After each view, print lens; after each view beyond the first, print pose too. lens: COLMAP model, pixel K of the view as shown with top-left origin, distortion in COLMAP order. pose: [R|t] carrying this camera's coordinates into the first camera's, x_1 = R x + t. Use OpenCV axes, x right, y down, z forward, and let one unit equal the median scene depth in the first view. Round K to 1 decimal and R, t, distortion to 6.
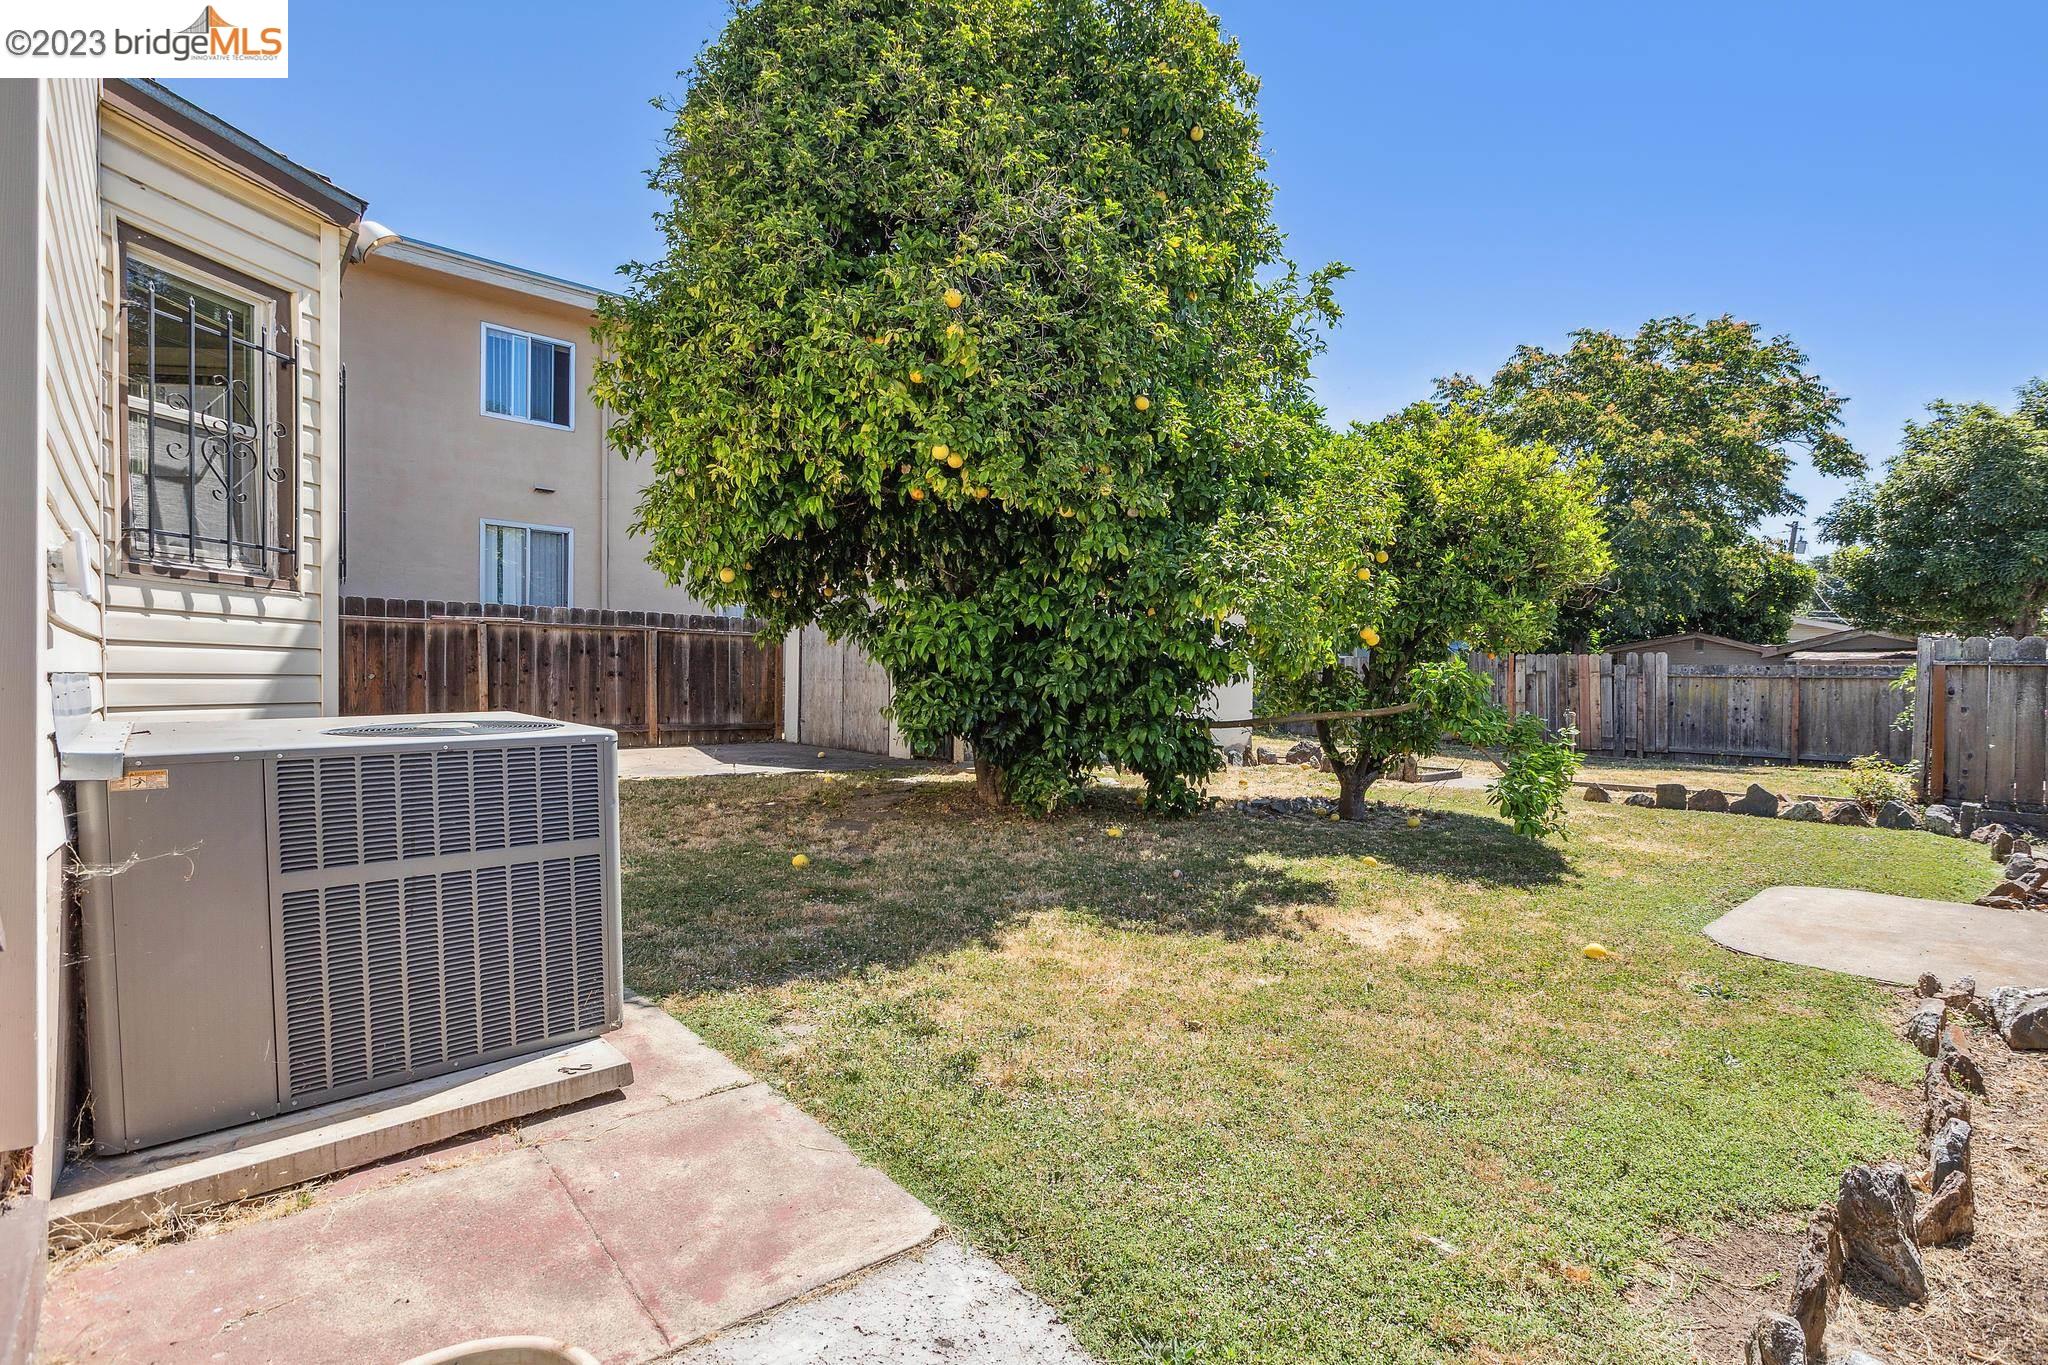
lens RADIAL K [[940.9, 0, 1097.4], [0, 940.9, 712.5], [0, 0, 1]] dist [-0.001231, -0.000418]
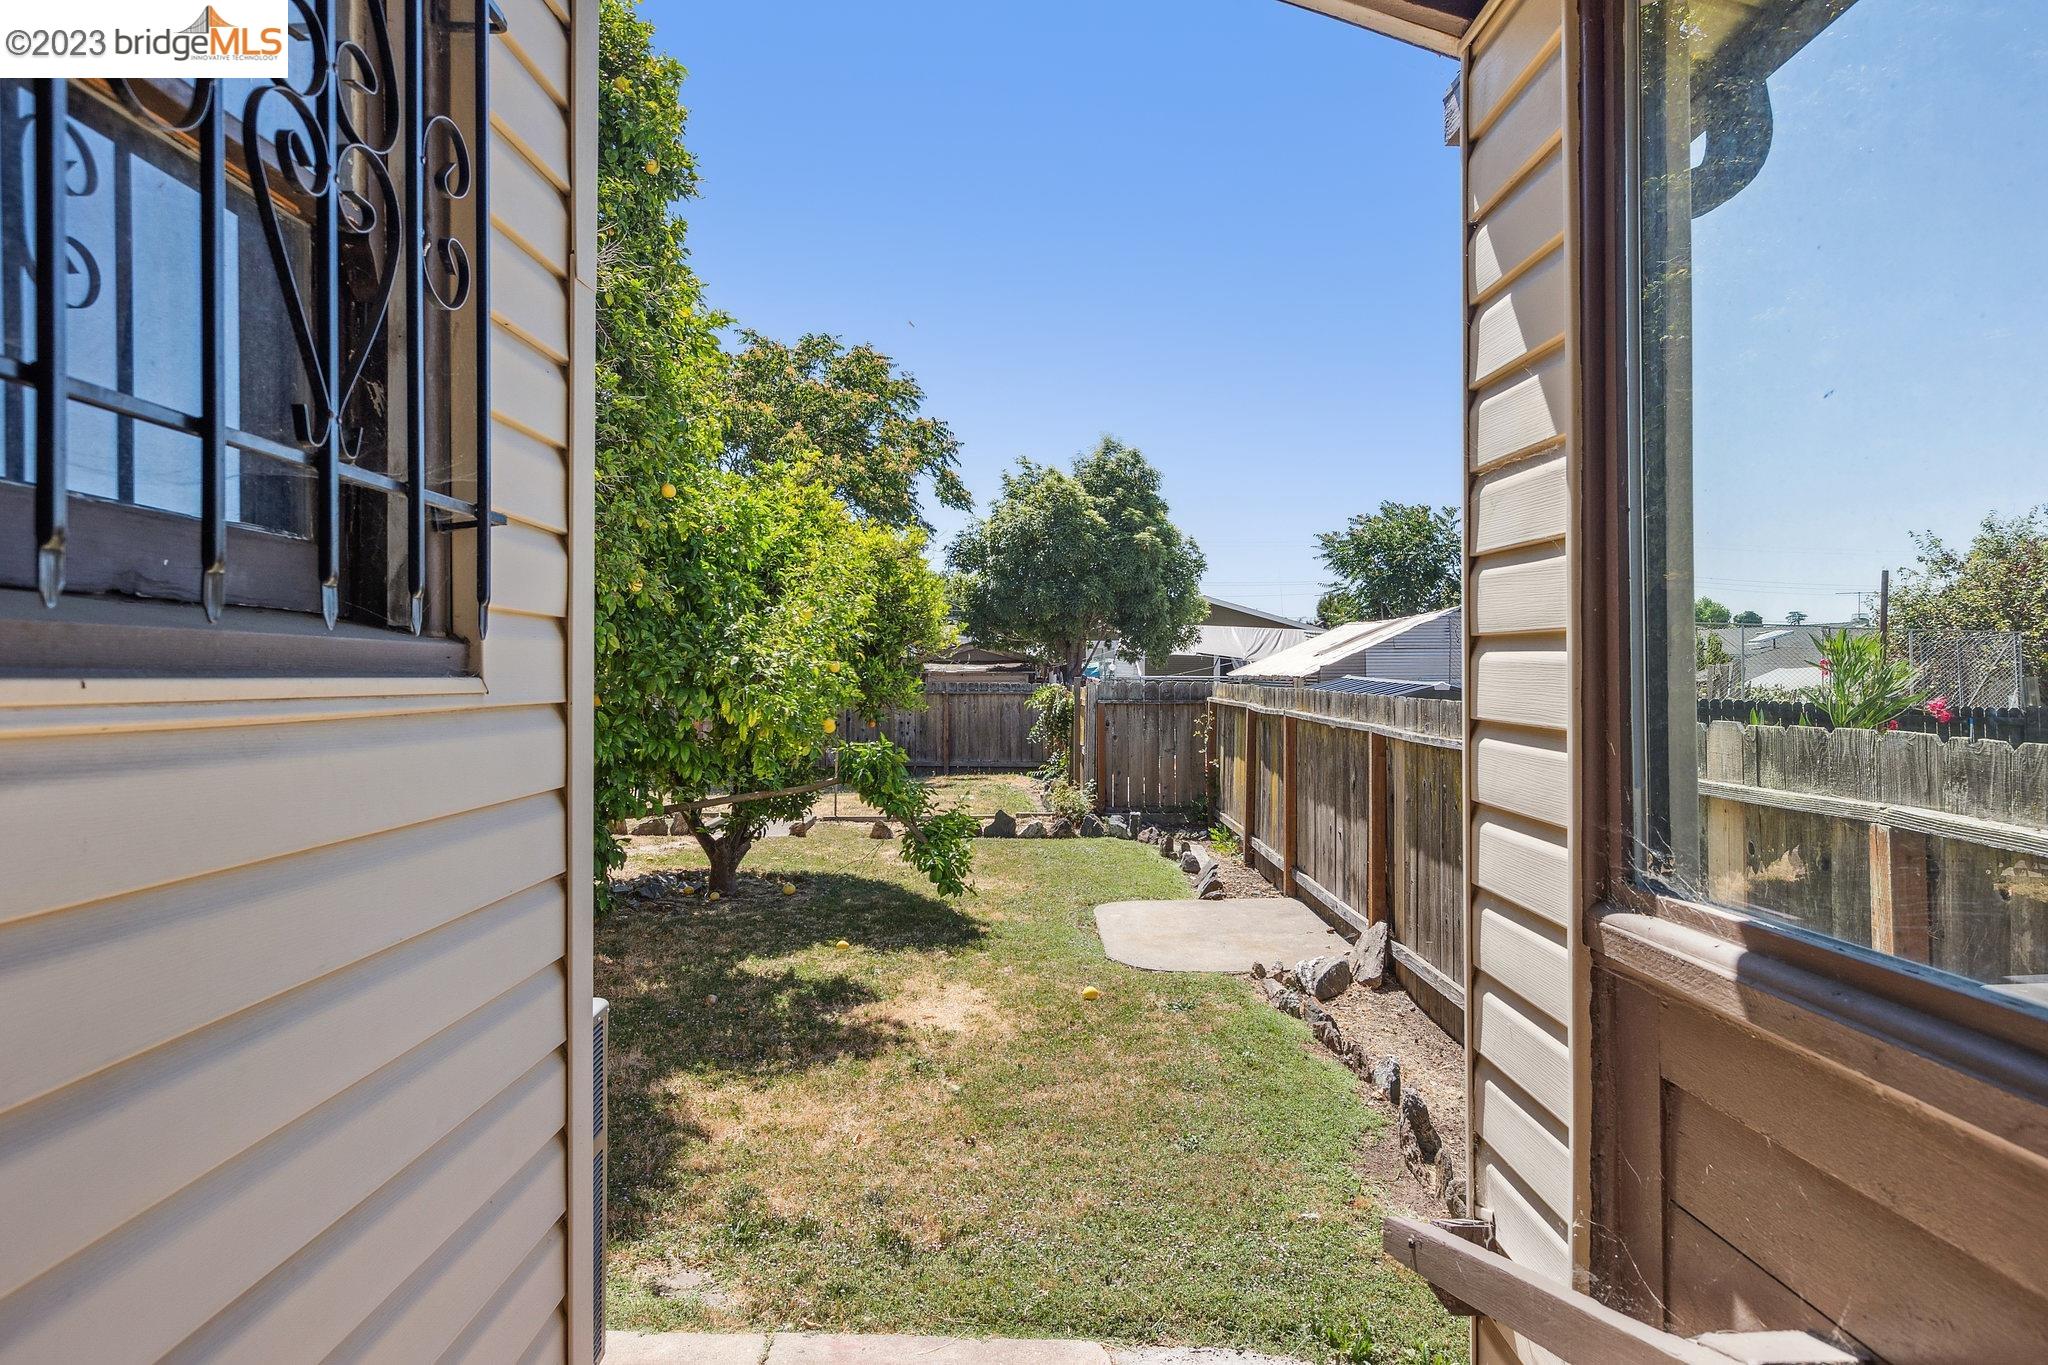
lens RADIAL K [[1123.6, 0, 1033.8], [0, 1123.6, 680.8], [0, 0, 1]] dist [-0.029830, 0.000915]
pose [[0.698443, -0.011350, 0.715576, -0.130899], [0.028593, 0.999518, -0.012054, -0.032788], [-0.715095, 0.028879, 0.698431, 0.000784]]
